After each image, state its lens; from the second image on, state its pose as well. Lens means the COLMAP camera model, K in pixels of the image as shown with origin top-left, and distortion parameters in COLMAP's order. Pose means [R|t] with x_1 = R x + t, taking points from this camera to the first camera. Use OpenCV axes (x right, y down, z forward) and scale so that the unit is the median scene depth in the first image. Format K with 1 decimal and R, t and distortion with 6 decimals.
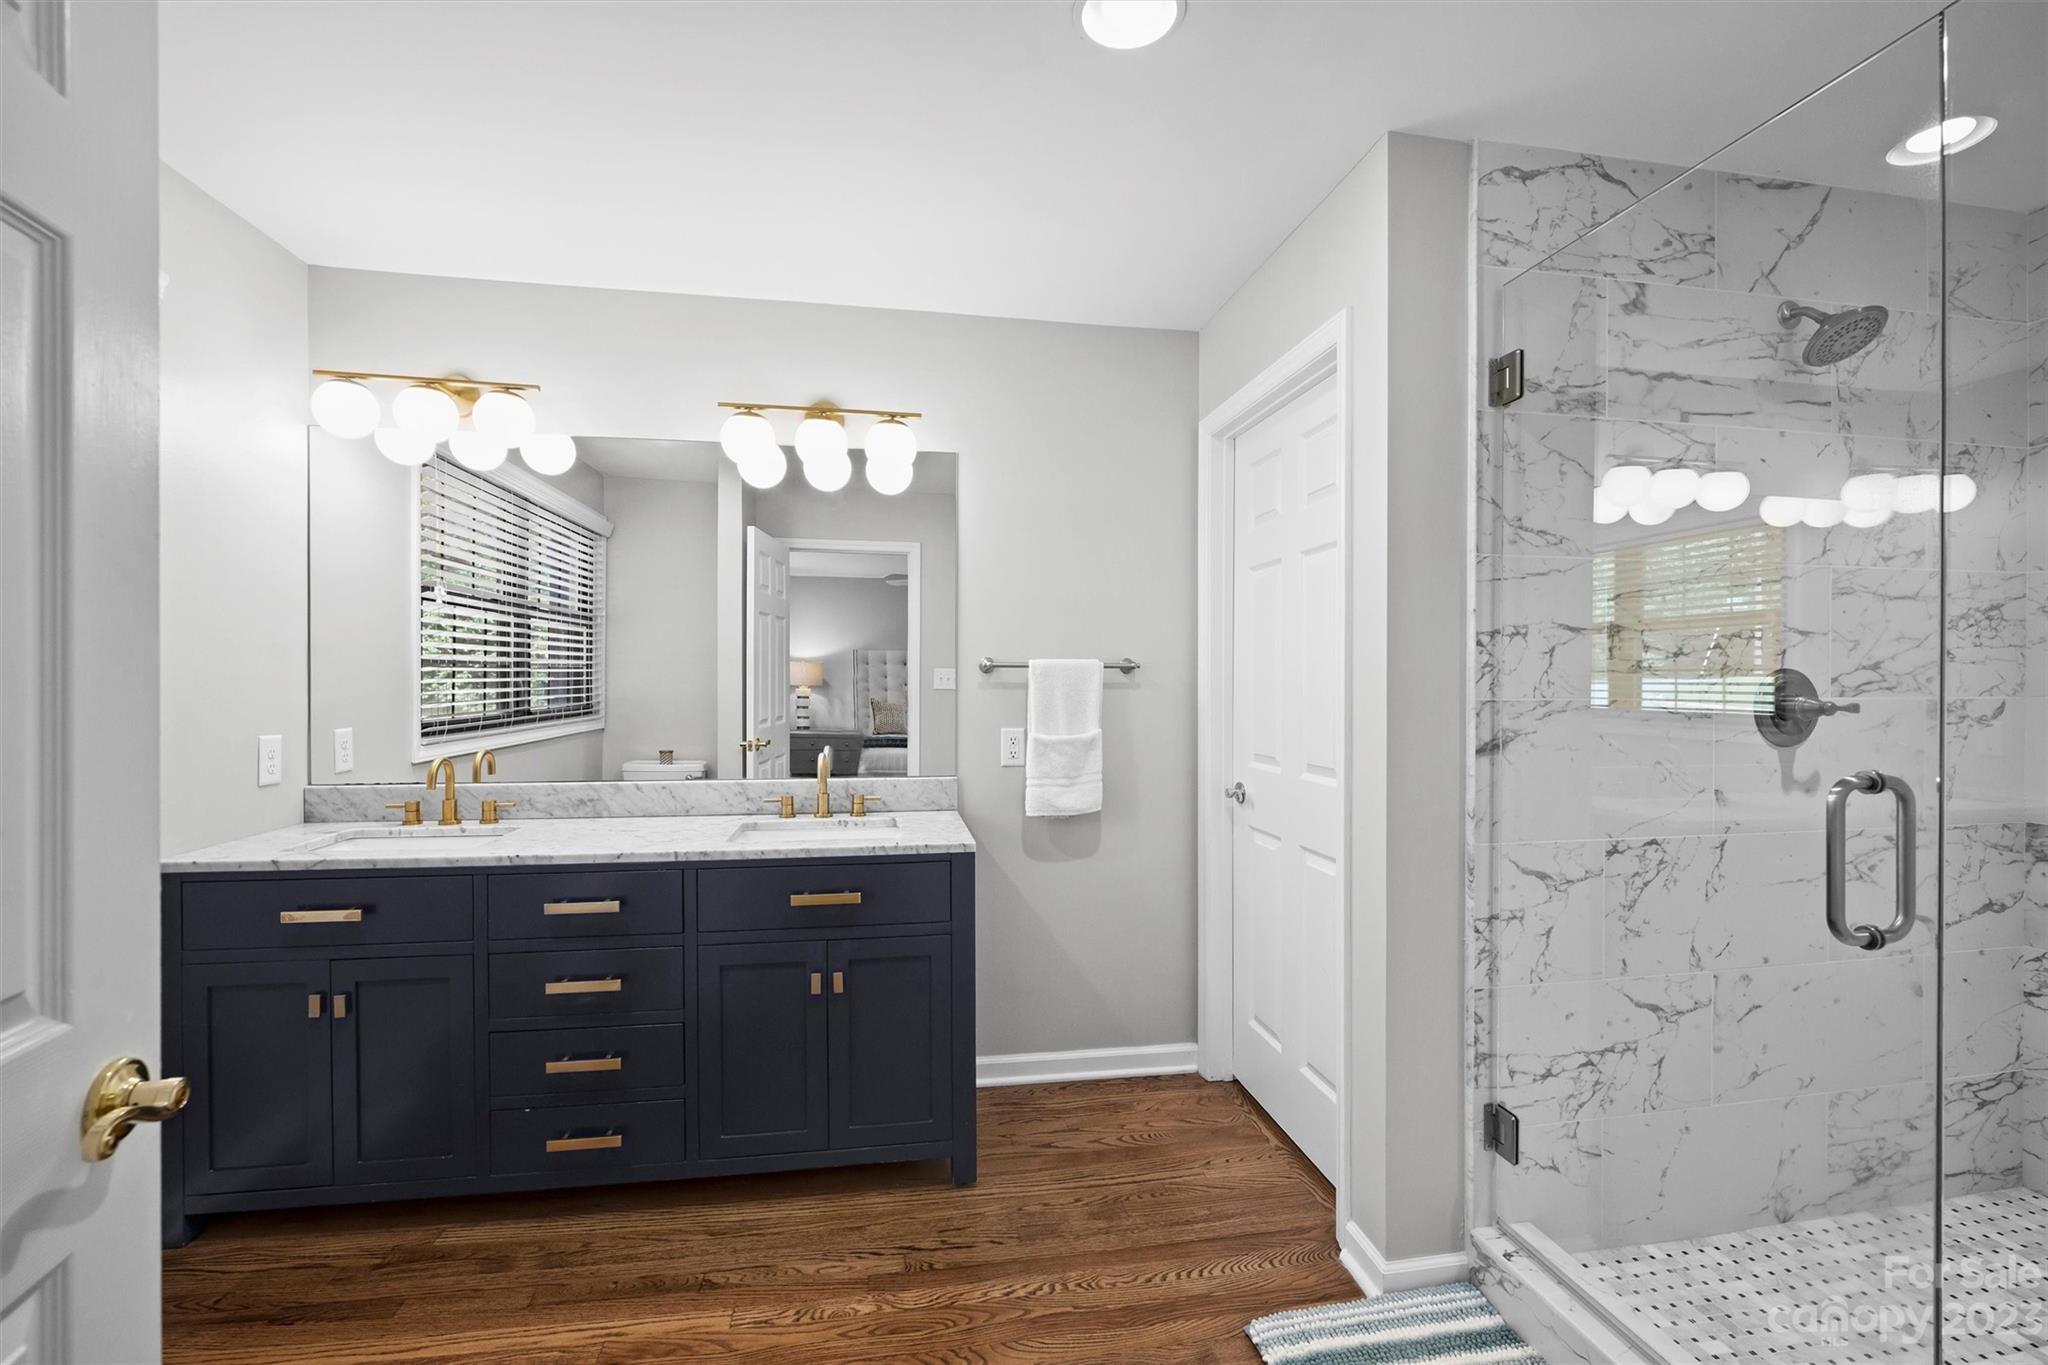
lens RADIAL K [[844.3, 0, 1007.0], [0, 844.3, 680.4], [0, 0, 1]] dist [-0.012122, 0.000747]
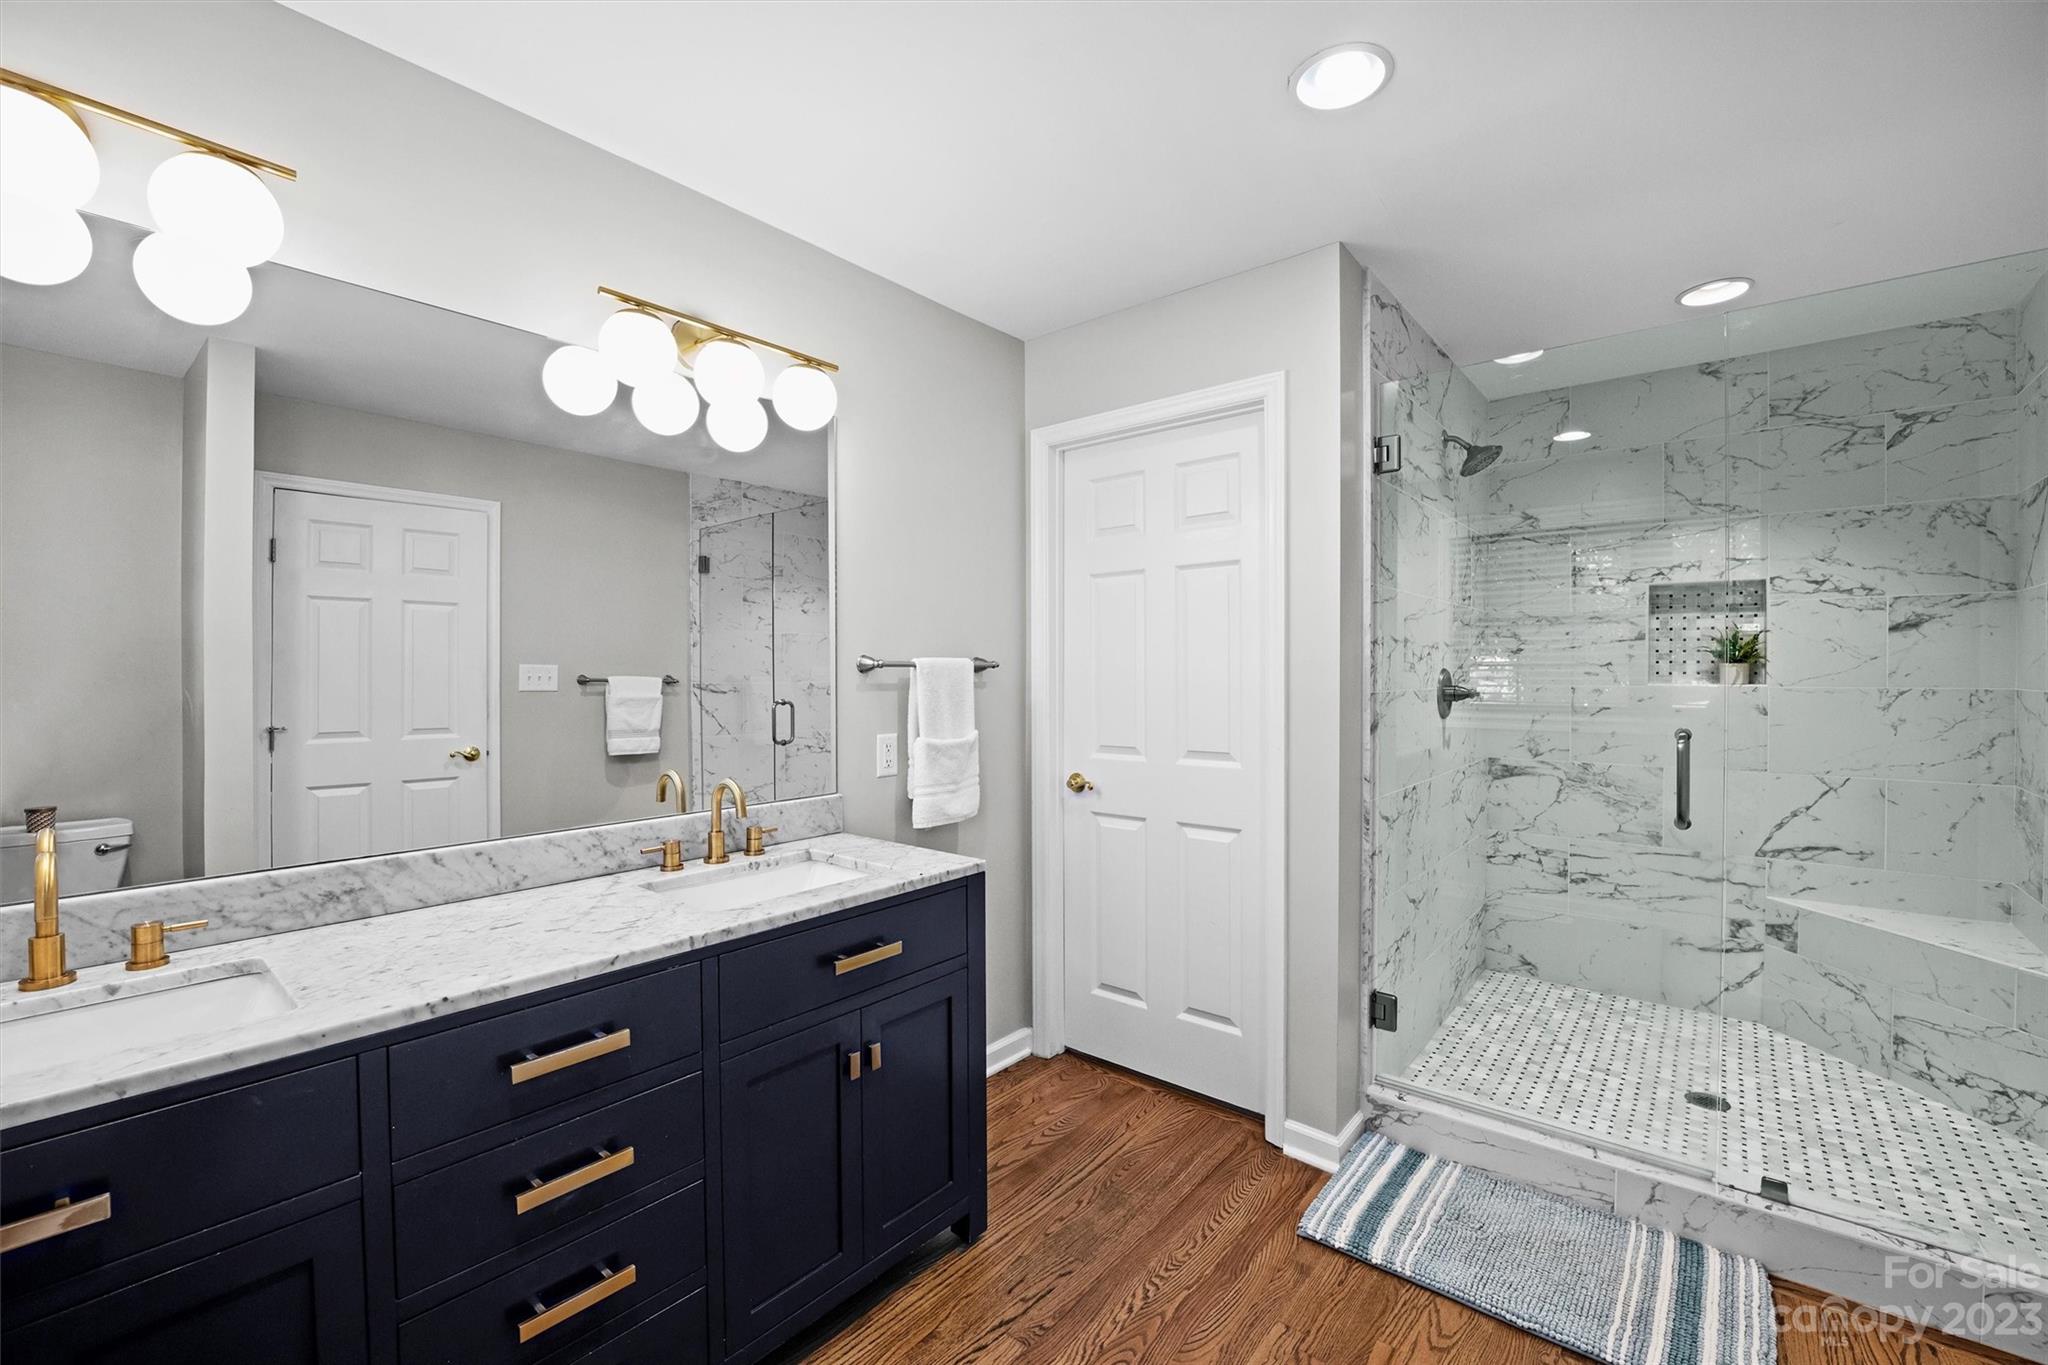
lens RADIAL K [[844.3, 0, 1005.3], [0, 844.3, 681.4], [0, 0, 1]] dist [-0.012122, 0.000747]
pose [[0.764821, -0.012871, 0.644114, -0.542715], [0.008033, 0.999913, 0.010442, -0.009494], [-0.644192, -0.002813, 0.764858, 0.259174]]
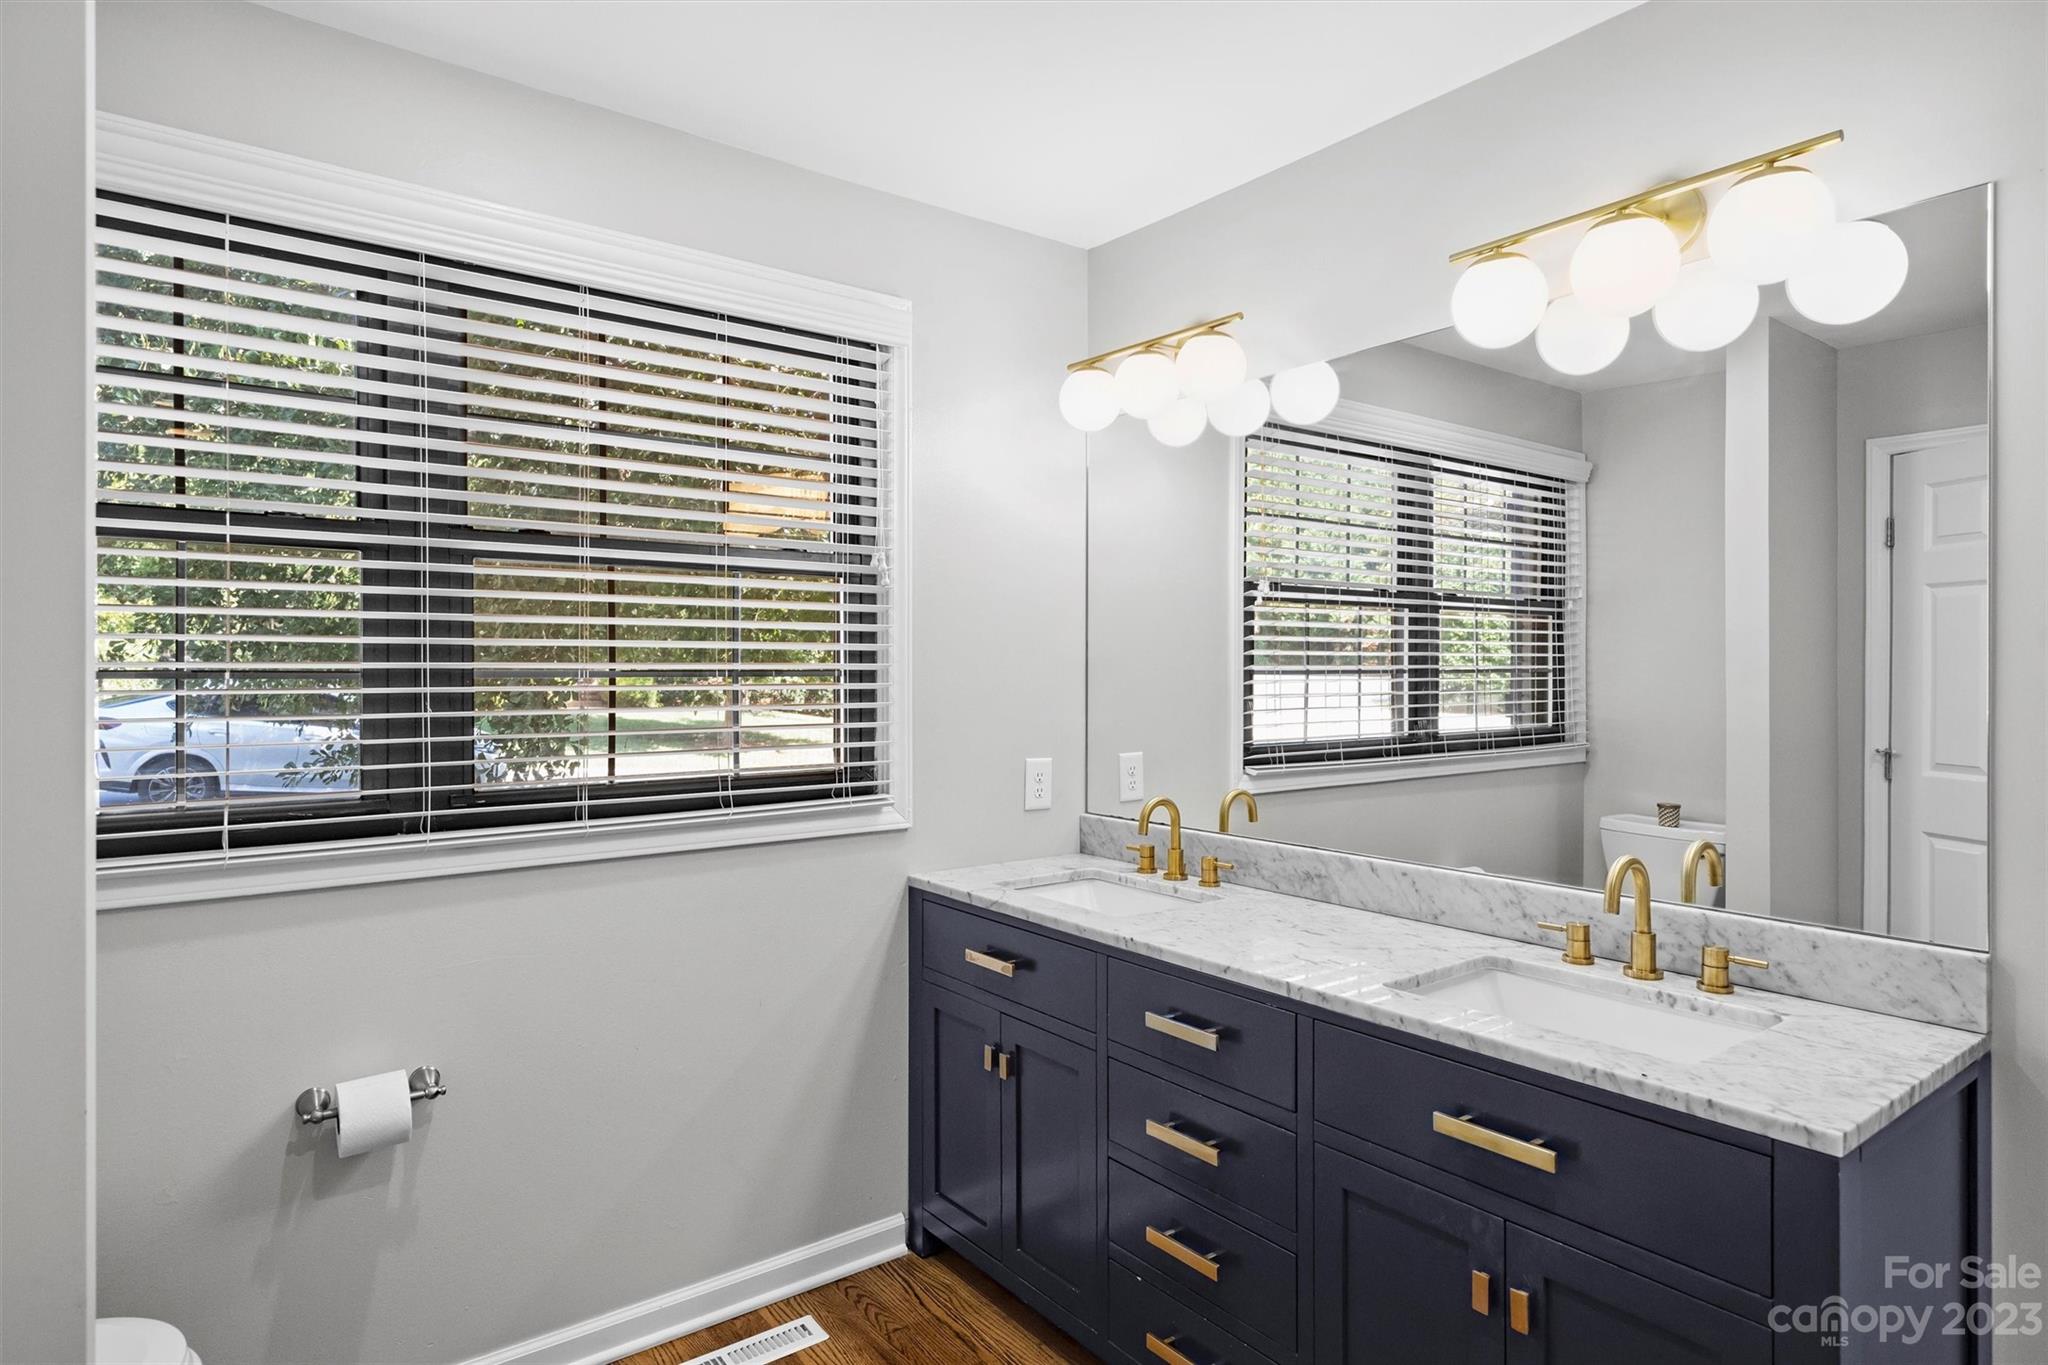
lens RADIAL K [[1125.8, 0, 1027.5], [0, 1125.8, 669.9], [0, 0, 1]] dist [0.000509, 0.000267]
pose [[0.477495, -0.003630, -0.878627, 0.228789], [-0.002394, 0.999982, -0.005433, -0.025775], [0.878631, 0.004697, 0.477478, 0.350546]]
